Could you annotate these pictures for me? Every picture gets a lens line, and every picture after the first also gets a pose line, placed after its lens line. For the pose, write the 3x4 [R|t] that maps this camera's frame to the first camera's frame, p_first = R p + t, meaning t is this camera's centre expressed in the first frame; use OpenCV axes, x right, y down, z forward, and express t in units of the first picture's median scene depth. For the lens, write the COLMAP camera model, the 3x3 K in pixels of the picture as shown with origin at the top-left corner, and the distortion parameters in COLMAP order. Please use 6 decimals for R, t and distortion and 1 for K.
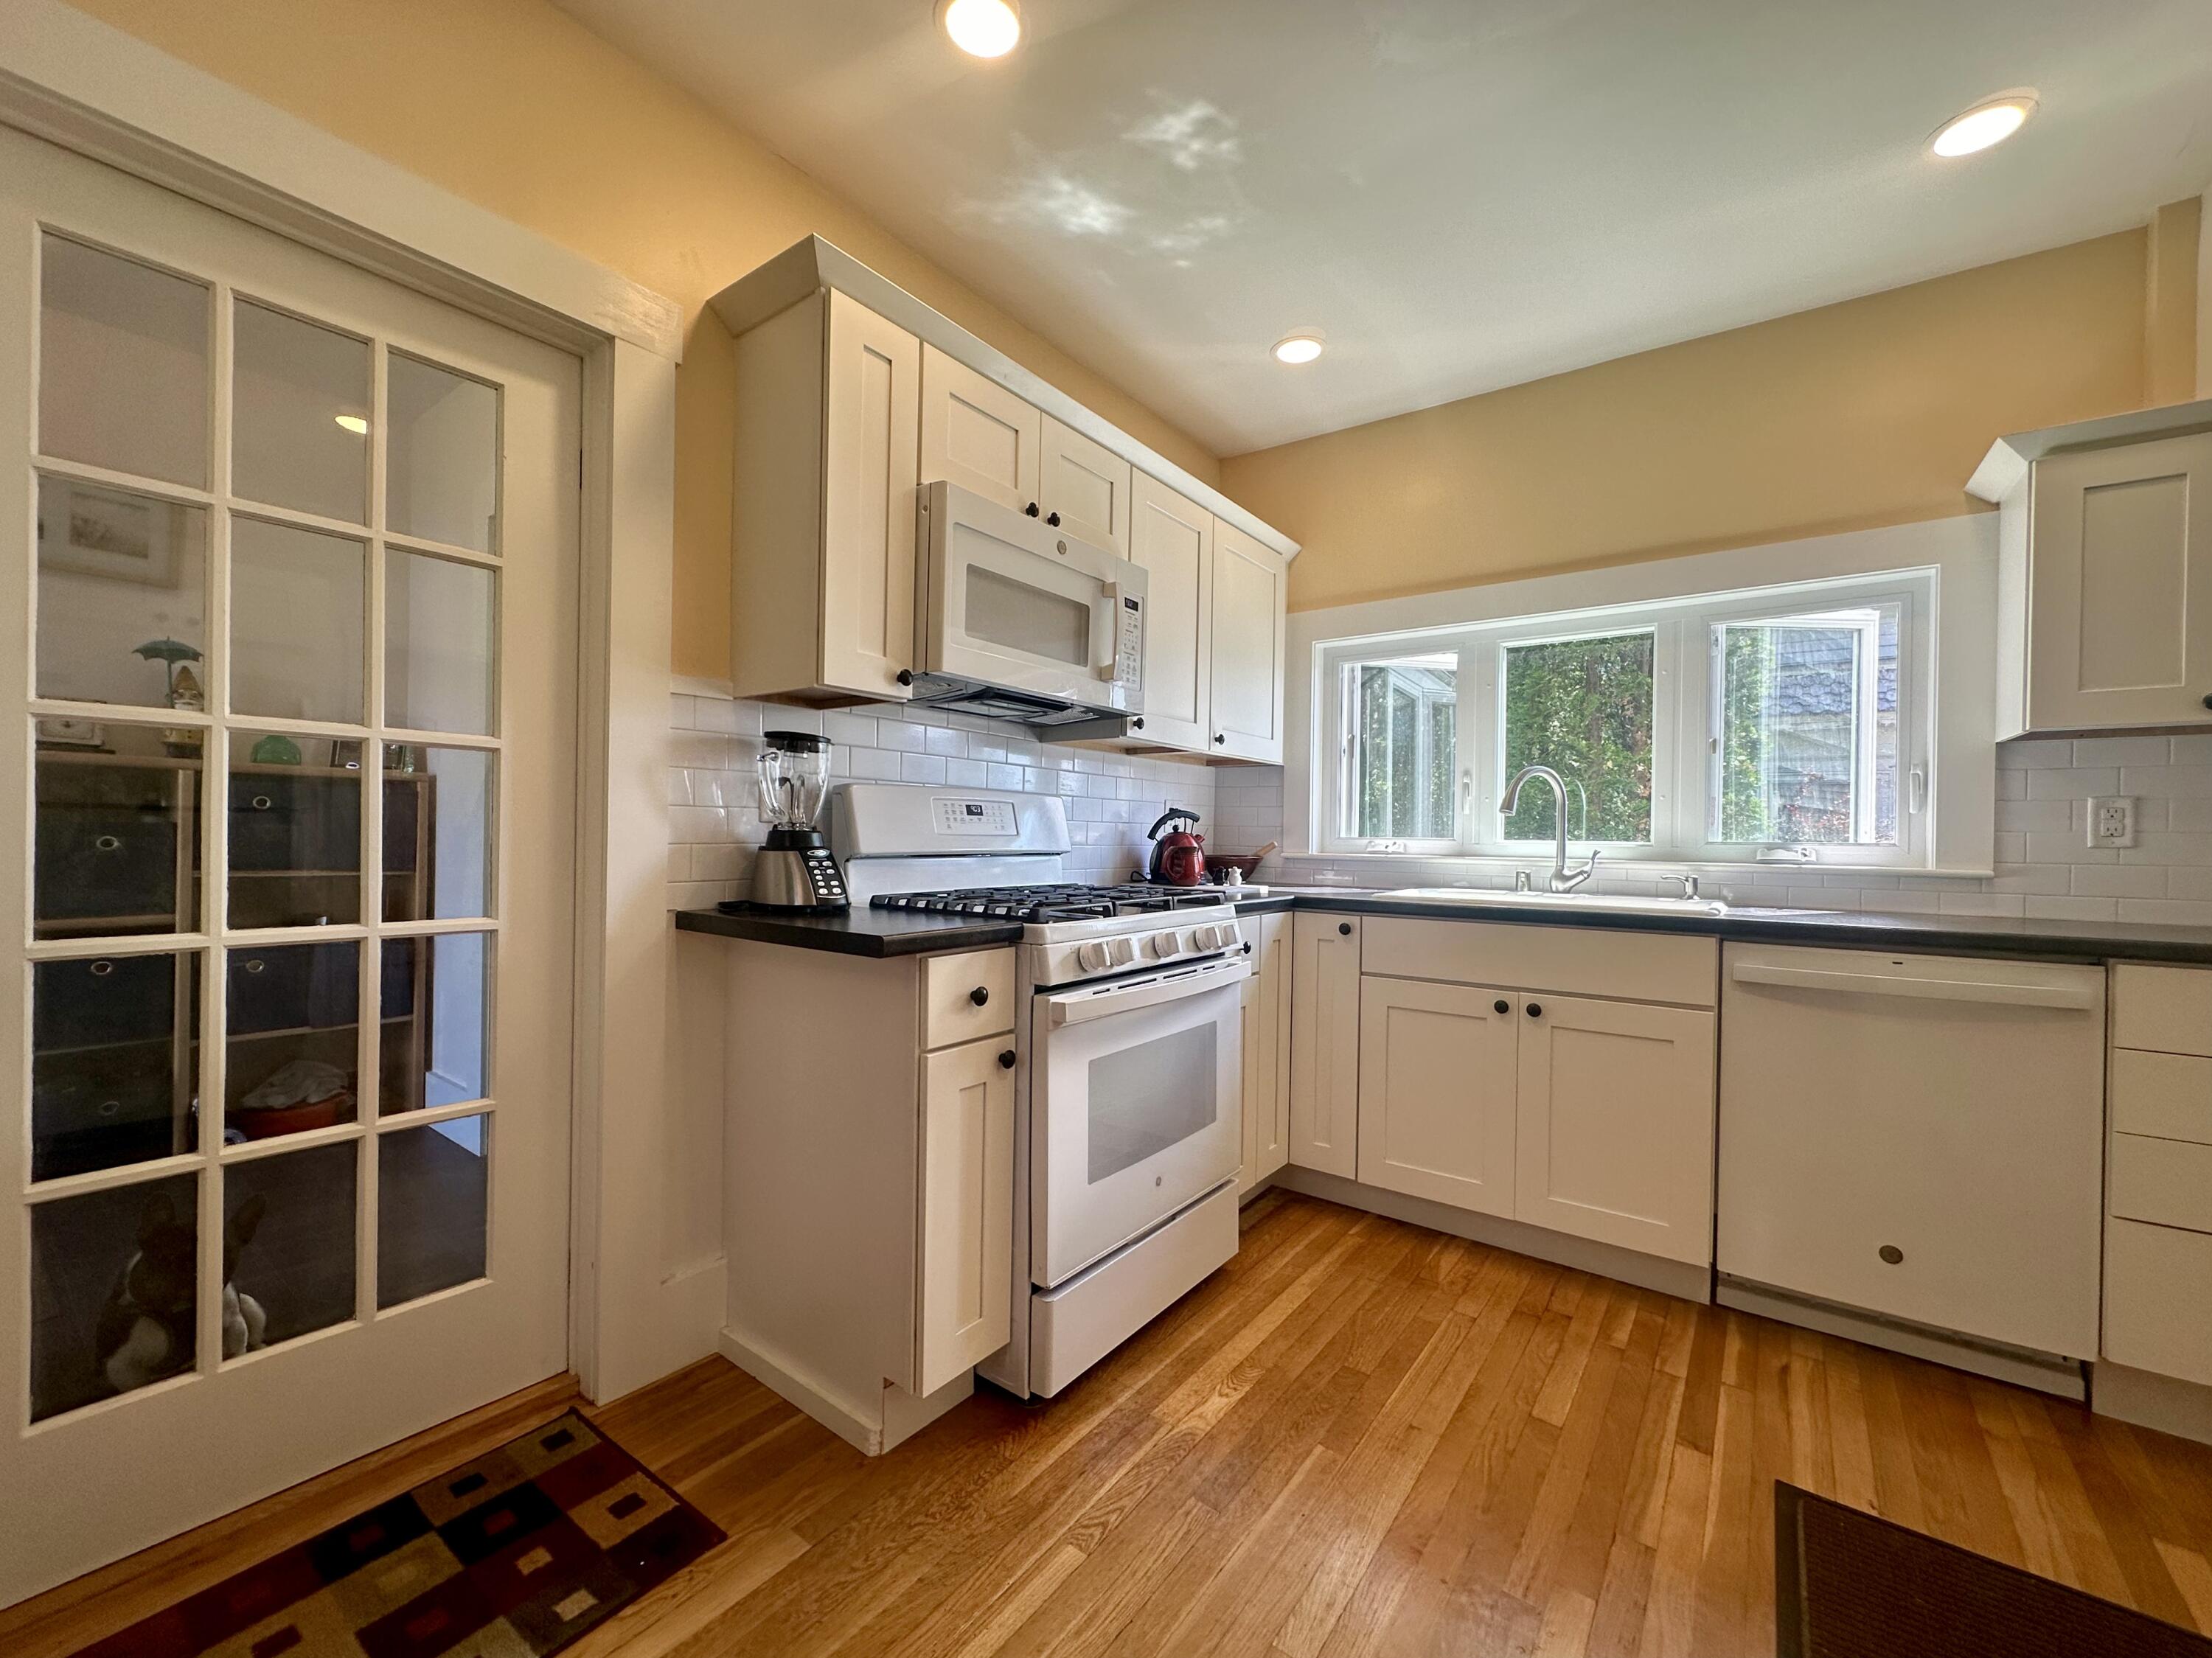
lens RADIAL K [[914.1, 0, 1099.9], [0, 914.1, 839.0], [0, 0, 1]] dist [0.000531, 0.000584]
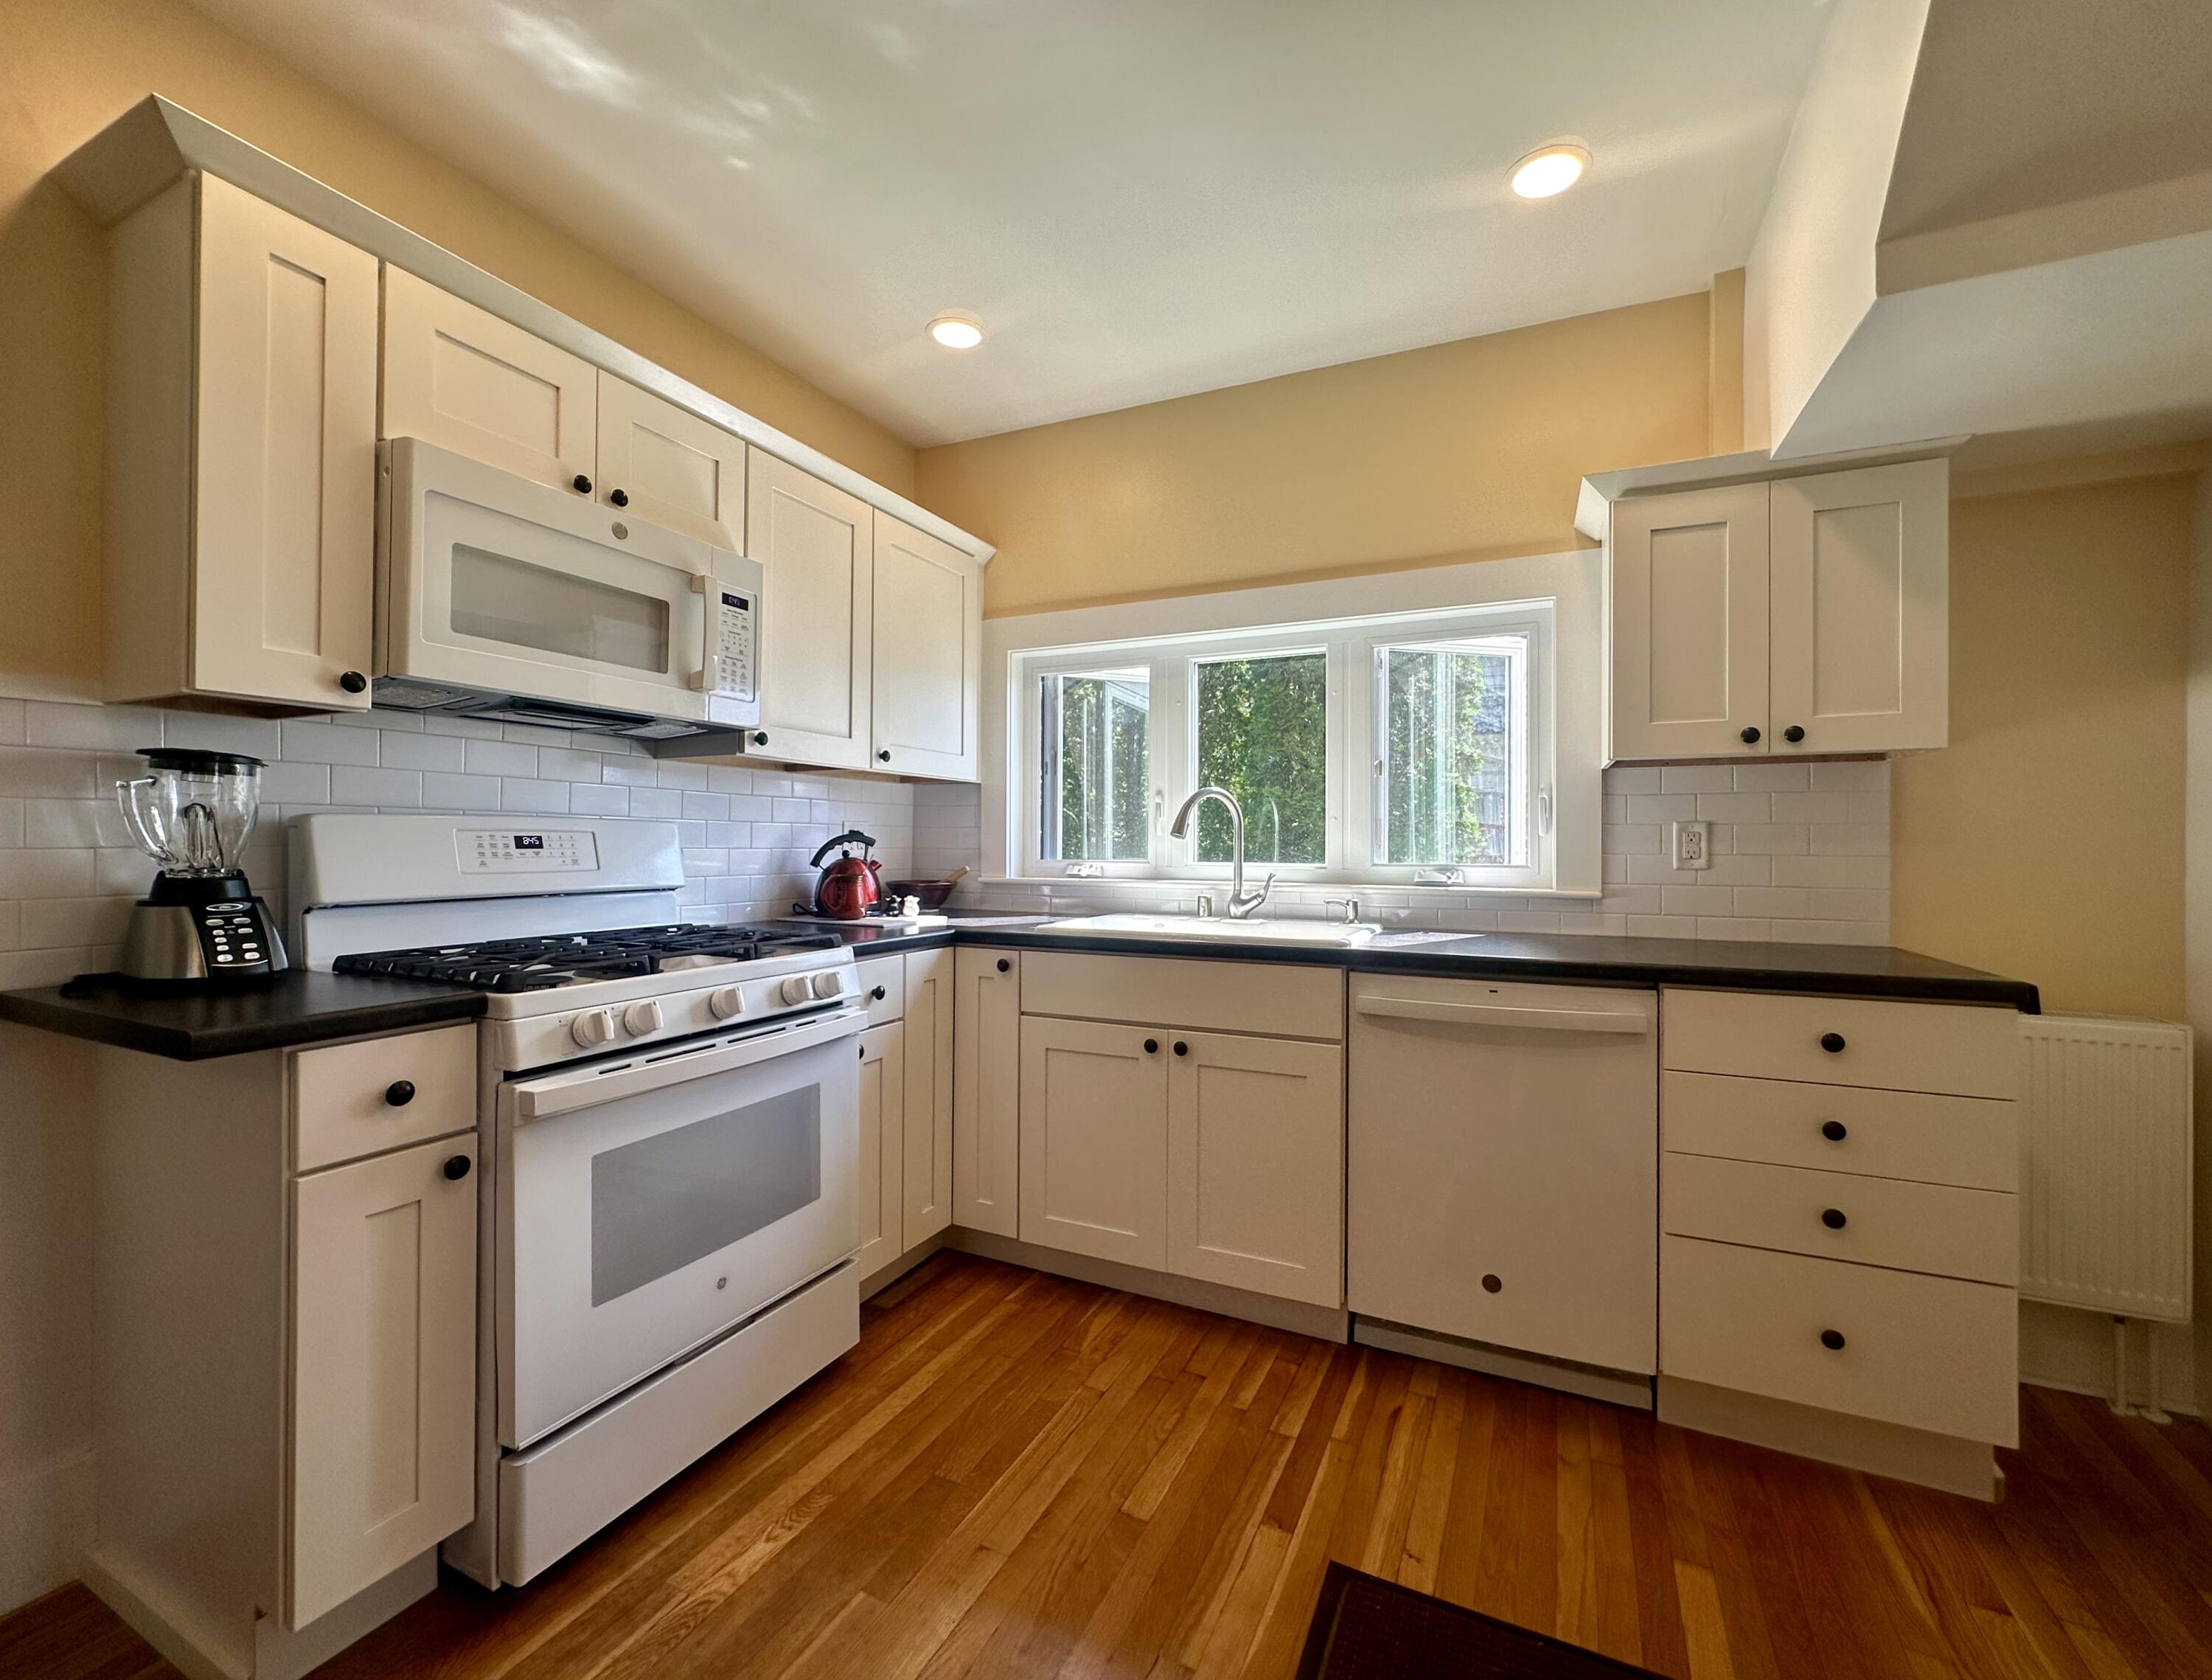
lens RADIAL K [[940.8, 0, 1106.0], [0, 940.8, 840.0], [0, 0, 1]] dist [-0.000266, 0.000103]
pose [[0.979715, -0.008596, 0.200210, 0.226757], [0.010230, 0.999922, -0.007127, -0.024555], [-0.200133, 0.009031, 0.979727, 0.066318]]
